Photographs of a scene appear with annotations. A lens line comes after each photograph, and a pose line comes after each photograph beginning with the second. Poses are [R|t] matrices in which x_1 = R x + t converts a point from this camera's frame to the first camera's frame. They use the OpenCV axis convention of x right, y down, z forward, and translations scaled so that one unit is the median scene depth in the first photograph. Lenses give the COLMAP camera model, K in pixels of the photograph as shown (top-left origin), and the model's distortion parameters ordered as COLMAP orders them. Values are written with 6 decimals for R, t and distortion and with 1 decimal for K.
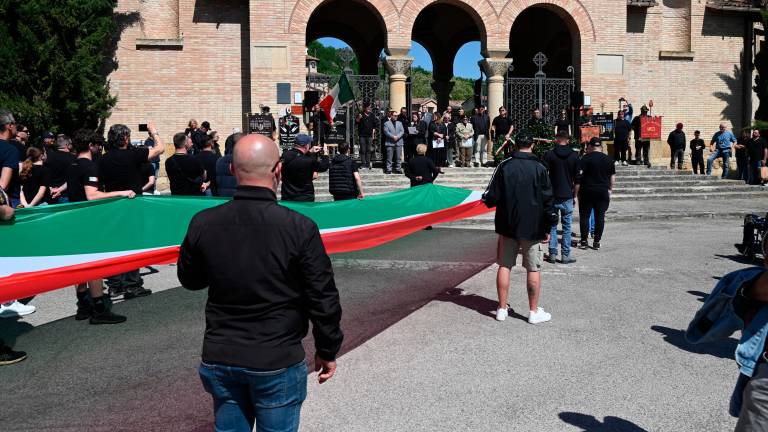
lens RADIAL K [[625.0, 0, 394.2], [0, 625.0, 198.2], [0, 0, 1]] dist [-0.038668, 0.016114]
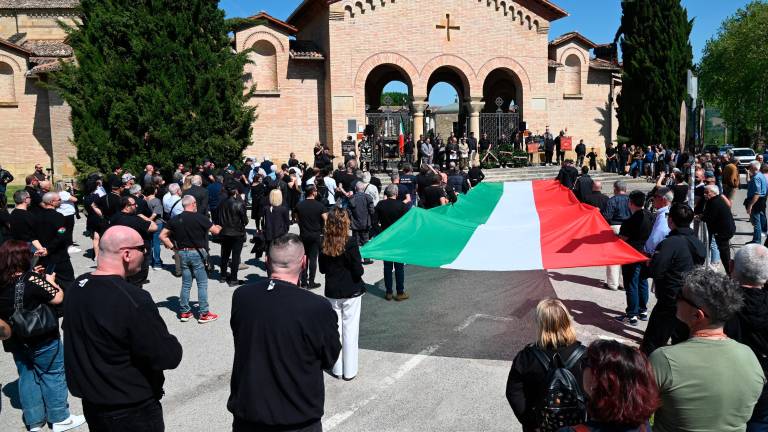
lens RADIAL K [[574.1, 0, 388.3], [0, 574.1, 211.9], [0, 0, 1]] dist [-0.034198, -0.011114]
pose [[0.979248, -0.042287, 0.198204, -0.373062], [0.033066, 0.998221, 0.049607, -0.019540], [-0.199949, -0.042023, 0.978905, -0.436881]]
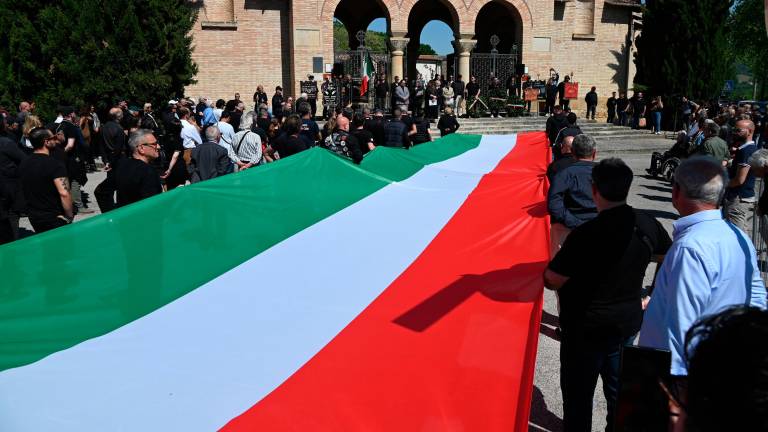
lens RADIAL K [[533.9, 0, 377.4], [0, 533.9, 193.6], [0, 0, 1]] dist [-0.035082, 0.004457]
pose [[0.991654, -0.023907, 0.126688, -0.196281], [0.009729, 0.993731, 0.111370, -0.015483], [-0.128557, -0.109208, 0.985671, -0.194909]]
